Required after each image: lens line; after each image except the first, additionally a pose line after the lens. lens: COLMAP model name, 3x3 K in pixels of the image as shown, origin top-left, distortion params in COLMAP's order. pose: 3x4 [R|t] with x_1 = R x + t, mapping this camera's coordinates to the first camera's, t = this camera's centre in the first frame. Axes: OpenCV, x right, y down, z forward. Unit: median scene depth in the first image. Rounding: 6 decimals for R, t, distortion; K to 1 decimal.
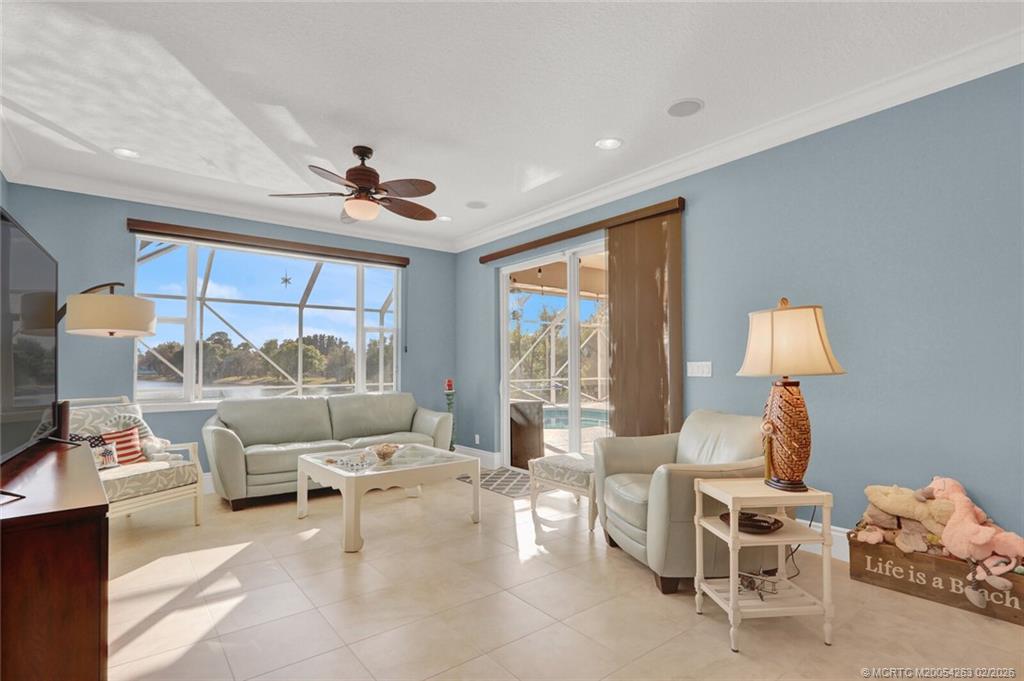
lens RADIAL K [[497.9, 0, 507.8], [0, 497.9, 348.0], [0, 0, 1]] dist [-0.002293, -0.000136]
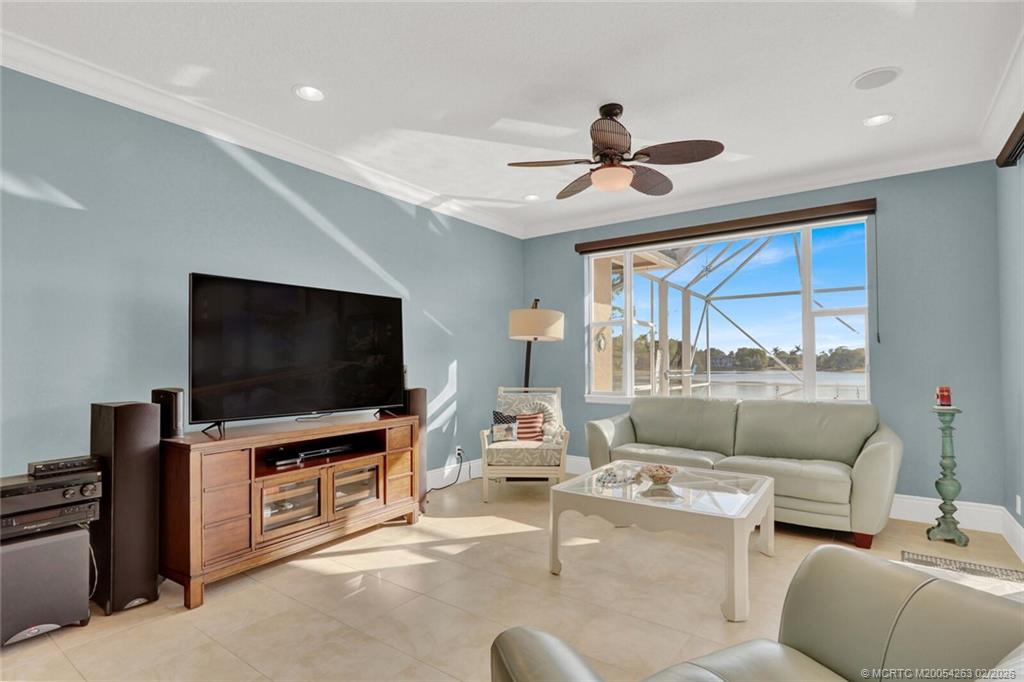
lens RADIAL K [[503.4, 0, 532.9], [0, 503.4, 352.1], [0, 0, 1]] dist [-0.009571, -0.000311]
pose [[0.307185, -0.018246, -0.951475, 0.419030], [0.038460, 0.999237, -0.006745, 0.012478], [0.950872, -0.034522, 0.307653, 0.536565]]
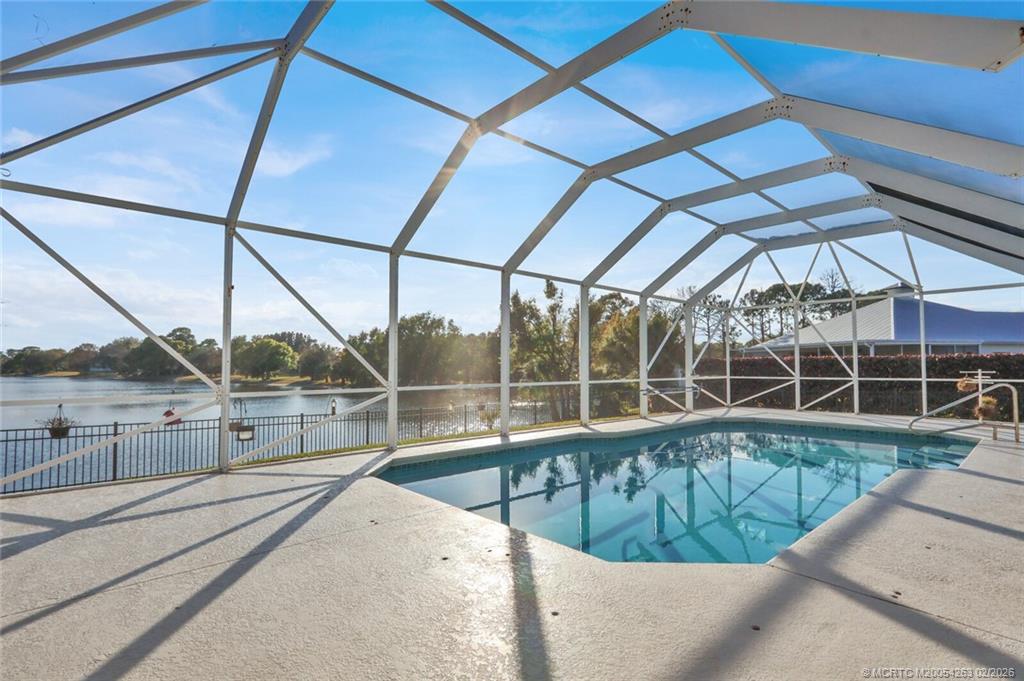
lens RADIAL K [[497.9, 0, 509.3], [0, 497.9, 350.3], [0, 0, 1]] dist [-0.002293, -0.000136]
pose [[0.998193, 0.006984, 0.059682, -0.964664], [-0.007344, 0.999956, 0.005826, 0.083553], [-0.059639, -0.006254, 0.998200, 1.254048]]
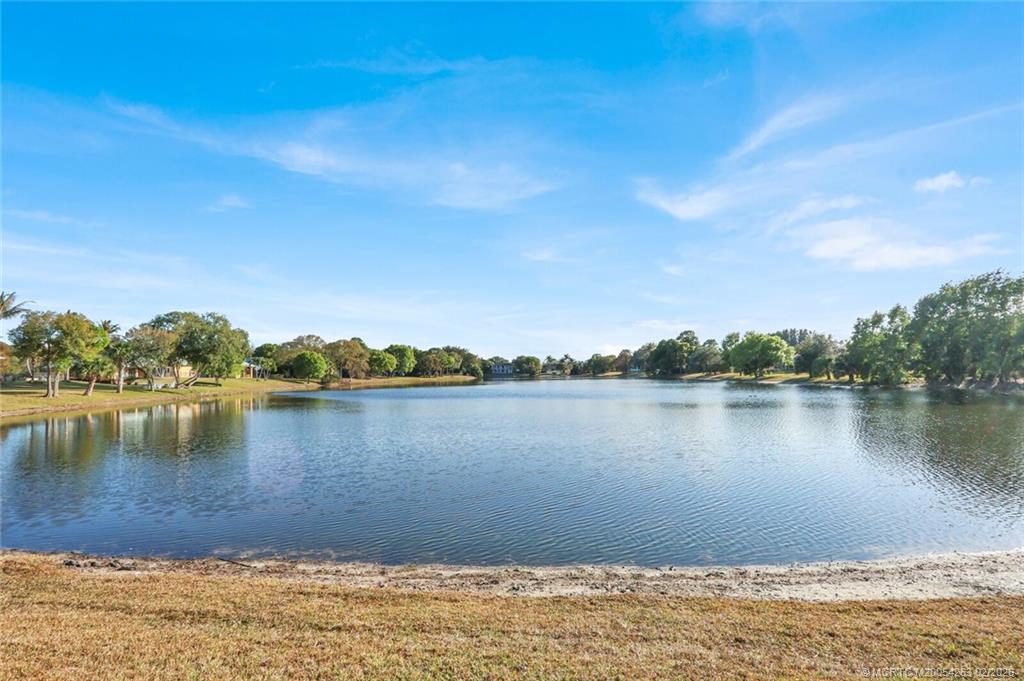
lens RADIAL K [[497.9, 0, 529.5], [0, 497.9, 353.6], [0, 0, 1]] dist [-0.002293, -0.000136]
pose [[0.663038, -0.029374, -0.748009, -1.724848], [0.040590, 0.999171, -0.003258, 0.519587], [0.747485, -0.028202, 0.663680, 5.342694]]
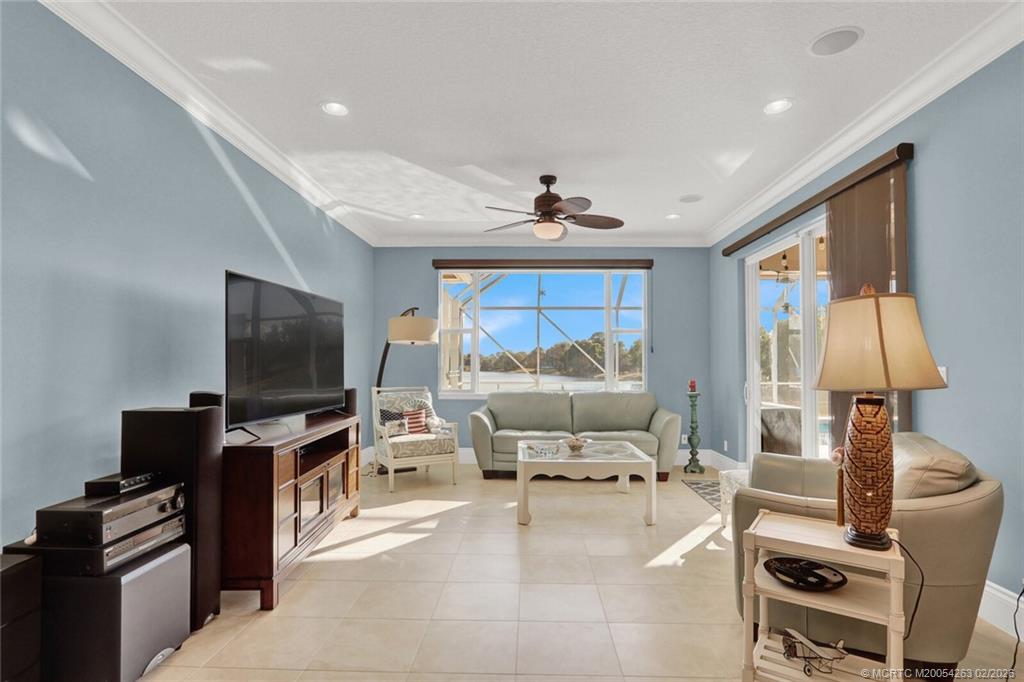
lens RADIAL K [[497.9, 0, 528.1], [0, 497.9, 350.0], [0, 0, 1]] dist [-0.002293, -0.000136]
pose [[0.785097, -0.011835, -0.619260, 0.335615], [0.018326, 0.999824, 0.004125, -0.008162], [0.619101, -0.014587, 0.785176, 0.062258]]
